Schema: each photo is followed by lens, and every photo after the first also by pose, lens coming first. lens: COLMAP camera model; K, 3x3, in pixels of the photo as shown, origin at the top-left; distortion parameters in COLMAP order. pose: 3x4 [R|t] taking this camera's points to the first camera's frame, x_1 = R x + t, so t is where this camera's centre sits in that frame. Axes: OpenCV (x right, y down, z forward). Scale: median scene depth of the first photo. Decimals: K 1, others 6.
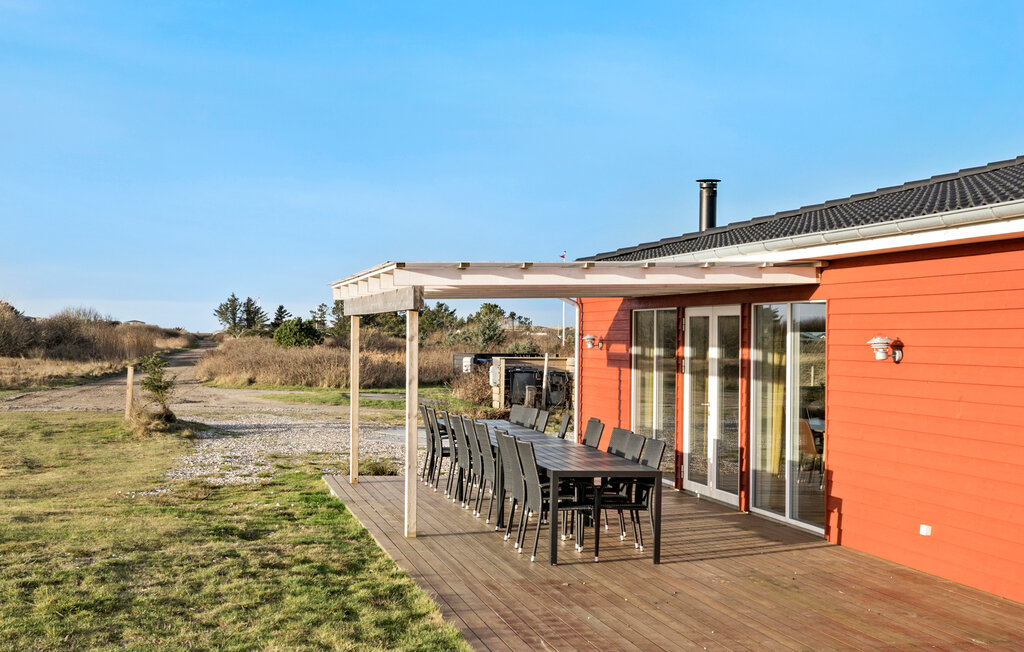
lens RADIAL K [[1383.8, 0, 512.0], [0, 1383.8, 326.0], [0, 0, 1]] dist [-0.003940, -0.004173]
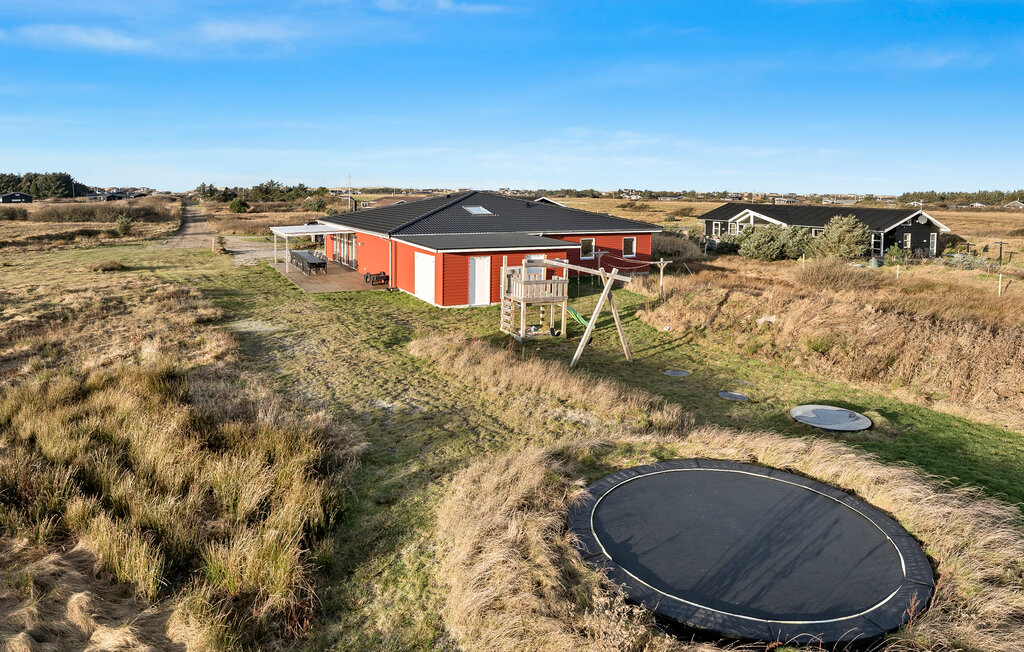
lens RADIAL K [[704.8, 0, 512.0], [0, 704.8, 326.0], [0, 0, 1]] dist [-0.034793, -0.002599]
pose [[0.973945, -0.043801, 0.222515, 0.101979], [-0.001673, 0.979757, 0.200182, -0.126087], [-0.226779, -0.195339, 0.954156, -1.179408]]
